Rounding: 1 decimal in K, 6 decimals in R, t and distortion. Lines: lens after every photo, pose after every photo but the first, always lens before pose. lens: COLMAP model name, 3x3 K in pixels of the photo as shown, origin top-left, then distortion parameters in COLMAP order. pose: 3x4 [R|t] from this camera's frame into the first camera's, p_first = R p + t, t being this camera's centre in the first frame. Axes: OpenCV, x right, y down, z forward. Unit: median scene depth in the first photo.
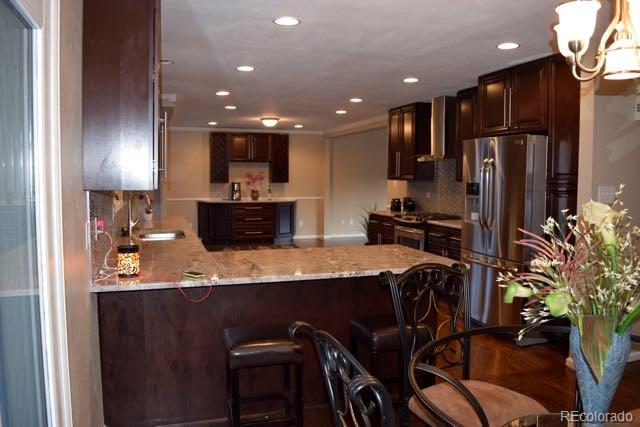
lens RADIAL K [[498.1, 0, 320.0], [0, 498.1, 213.5], [0, 0, 1]] dist [-0.093108, 0.015442]
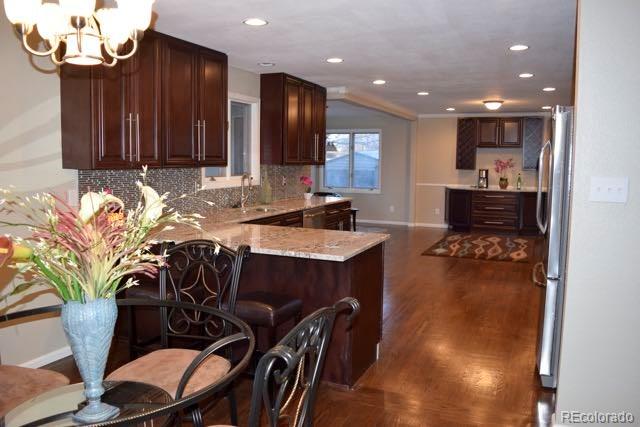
lens RADIAL K [[498.1, 0, 320.0], [0, 498.1, 213.5], [0, 0, 1]] dist [-0.093108, 0.015442]
pose [[0.746871, 0.072435, -0.661012, 0.231162], [-0.055130, 0.997372, 0.047003, -0.004492], [0.662680, 0.001337, 0.748901, 0.073792]]
